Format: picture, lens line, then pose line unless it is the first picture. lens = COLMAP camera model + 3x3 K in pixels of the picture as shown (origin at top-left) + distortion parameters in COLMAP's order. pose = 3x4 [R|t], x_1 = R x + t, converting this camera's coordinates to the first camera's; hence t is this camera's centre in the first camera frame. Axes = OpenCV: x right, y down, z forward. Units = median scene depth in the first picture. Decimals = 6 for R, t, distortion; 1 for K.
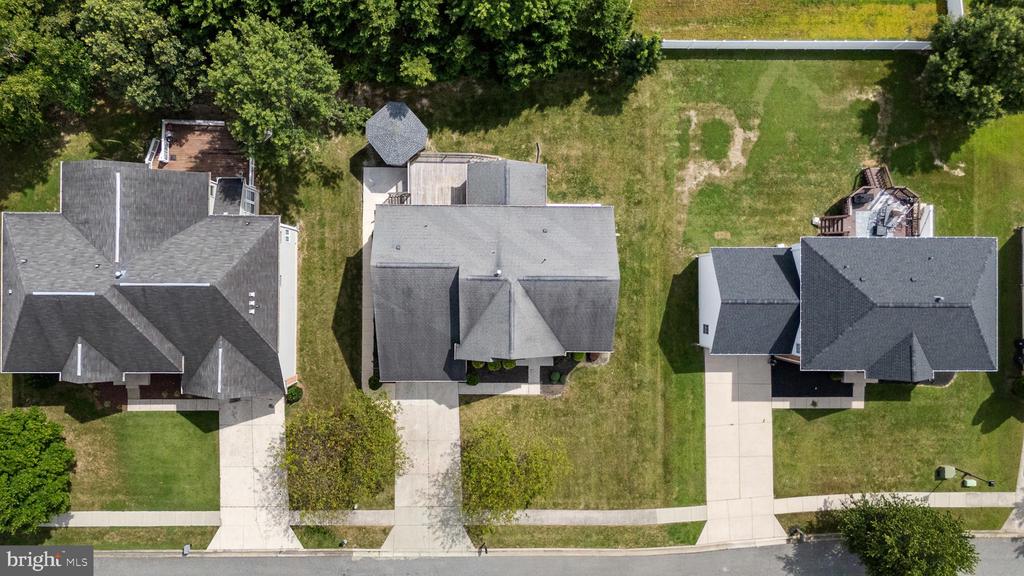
lens RADIAL K [[750.1, 0, 514.1], [0, 750.1, 290.4], [0, 0, 1]] dist [0.076930, -0.074467]
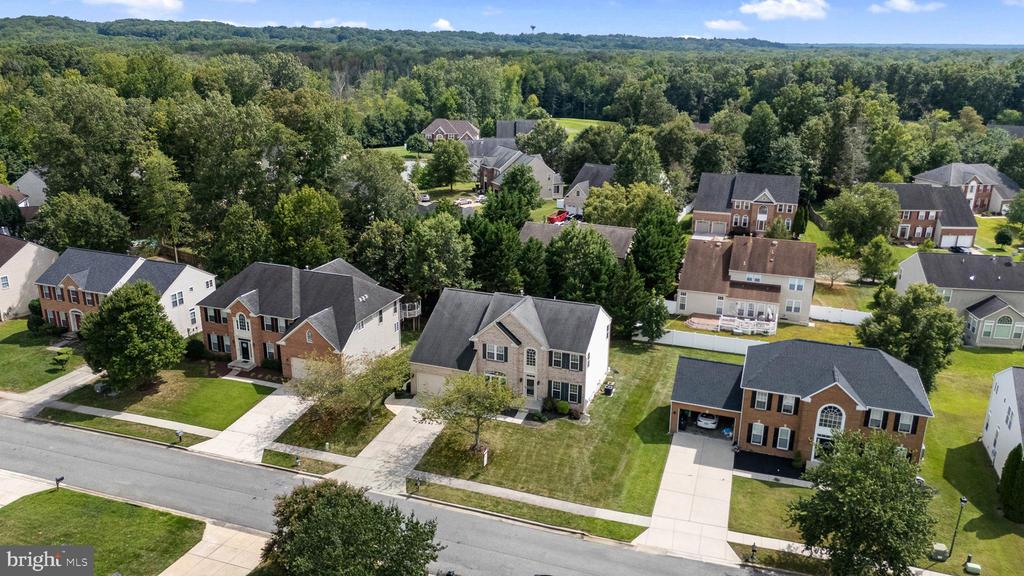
lens RADIAL K [[750.1, 0, 514.1], [0, 750.1, 290.4], [0, 0, 1]] dist [0.076930, -0.074467]
pose [[0.941293, 0.087505, -0.326053, 0.376758], [-0.337268, 0.285959, -0.896927, 1.098945], [0.014752, 0.954238, 0.298684, 0.462398]]
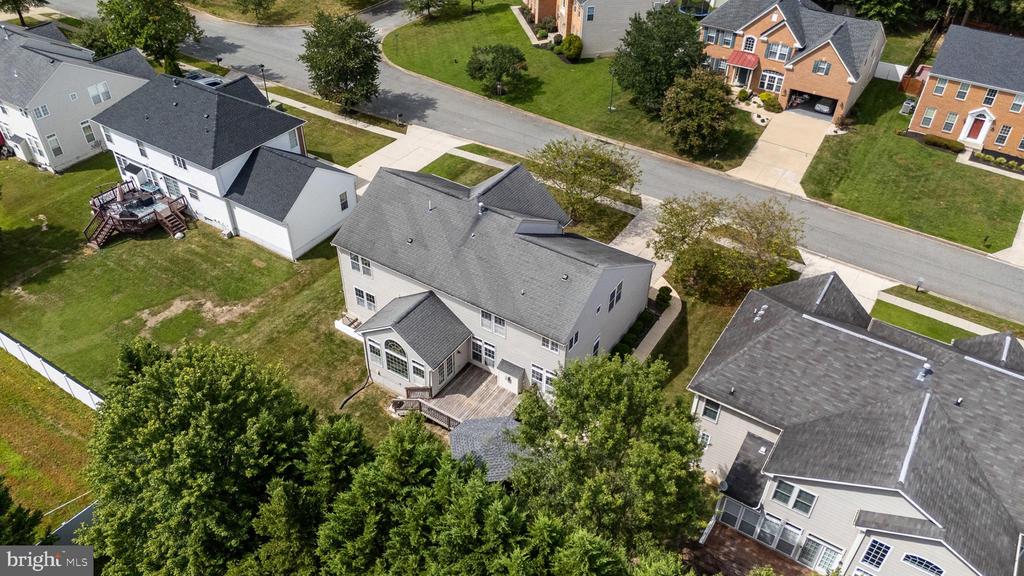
lens RADIAL K [[750.1, 0, 514.1], [0, 750.1, 290.4], [0, 0, 1]] dist [0.076930, -0.074467]
pose [[-0.844052, -0.365305, 0.392592, -0.372724], [0.534976, -0.522940, 0.663577, -0.547284], [-0.037106, 0.770121, 0.636818, 0.423776]]
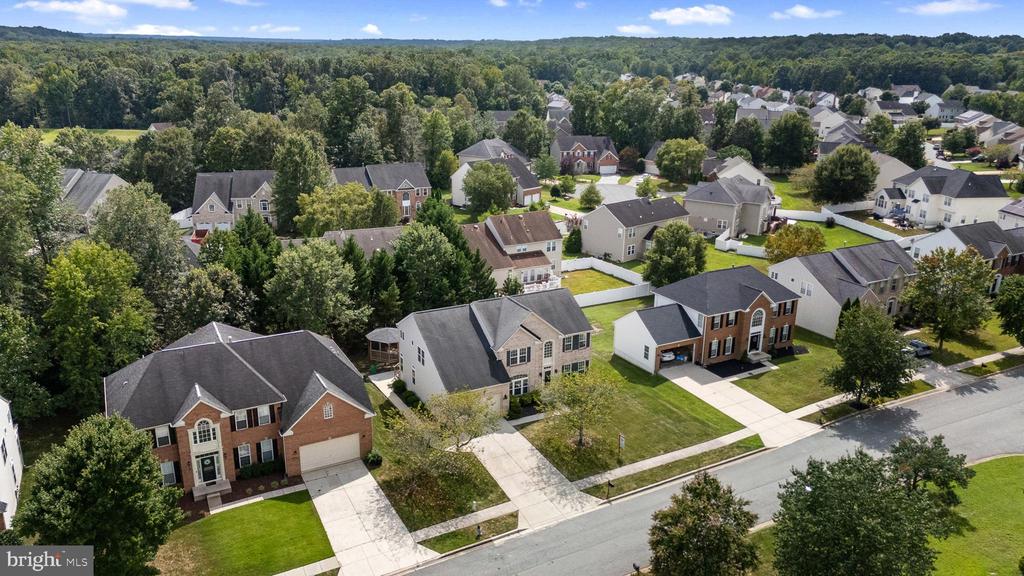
lens RADIAL K [[750.1, 0, 514.1], [0, 750.1, 290.4], [0, 0, 1]] dist [0.076930, -0.074467]
pose [[0.877589, -0.163753, 0.450580, -0.546525], [0.479247, 0.274857, -0.833532, 1.024100], [0.012649, 0.947438, 0.319690, 0.435286]]
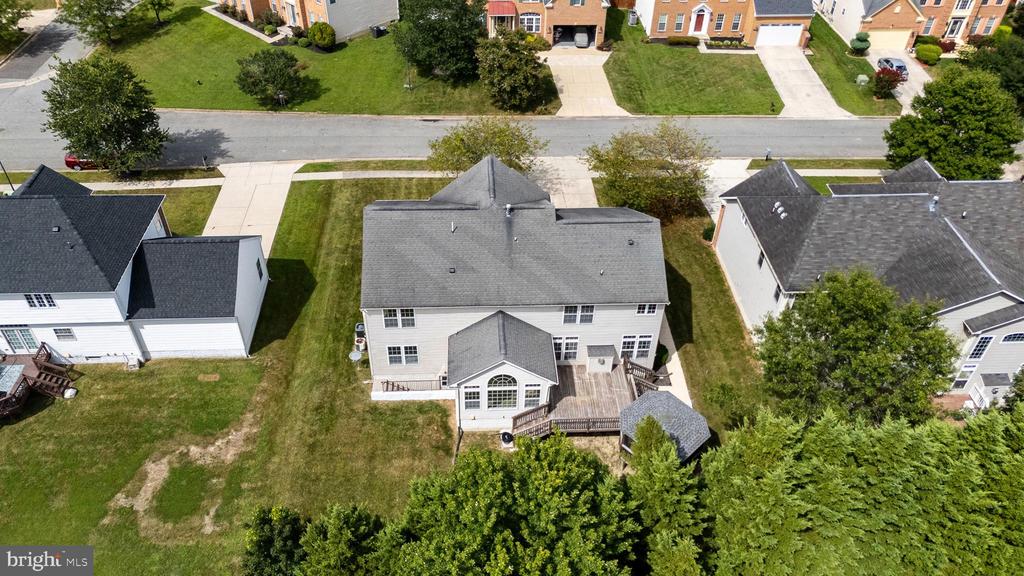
lens RADIAL K [[750.1, 0, 514.1], [0, 750.1, 290.4], [0, 0, 1]] dist [0.076930, -0.074467]
pose [[-0.997170, 0.005793, -0.074958, 0.030347], [-0.060578, -0.652396, 0.755453, -0.608873], [-0.044526, 0.757856, 0.650900, 0.436387]]
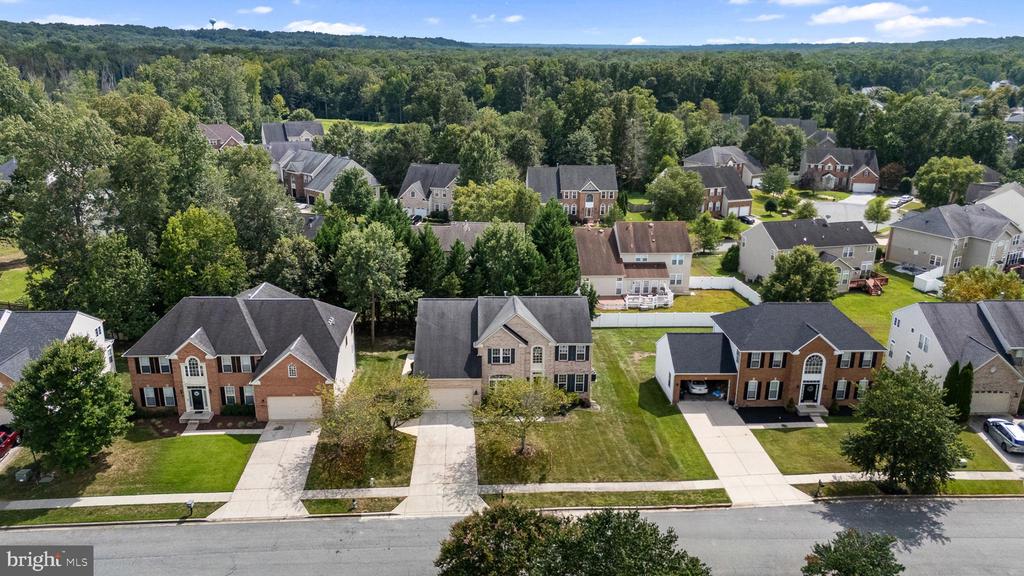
lens RADIAL K [[750.1, 0, 514.1], [0, 750.1, 290.4], [0, 0, 1]] dist [0.076930, -0.074467]
pose [[0.998615, -0.031607, 0.042053, -0.054159], [0.049721, 0.305922, -0.950757, 1.164828], [0.017186, 0.951532, 0.307070, 0.449997]]
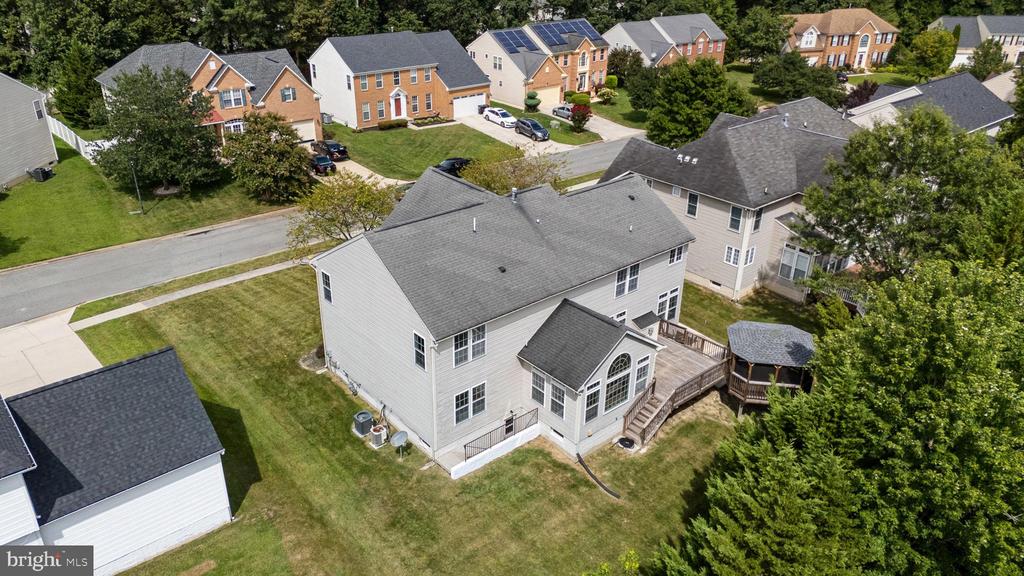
lens RADIAL K [[750.1, 0, 514.1], [0, 750.1, 290.4], [0, 0, 1]] dist [0.076930, -0.074467]
pose [[-0.748326, 0.264370, -0.608372, 0.372354], [-0.662438, -0.345427, 0.664723, -0.452243], [-0.034416, 0.900438, 0.433621, 0.647818]]
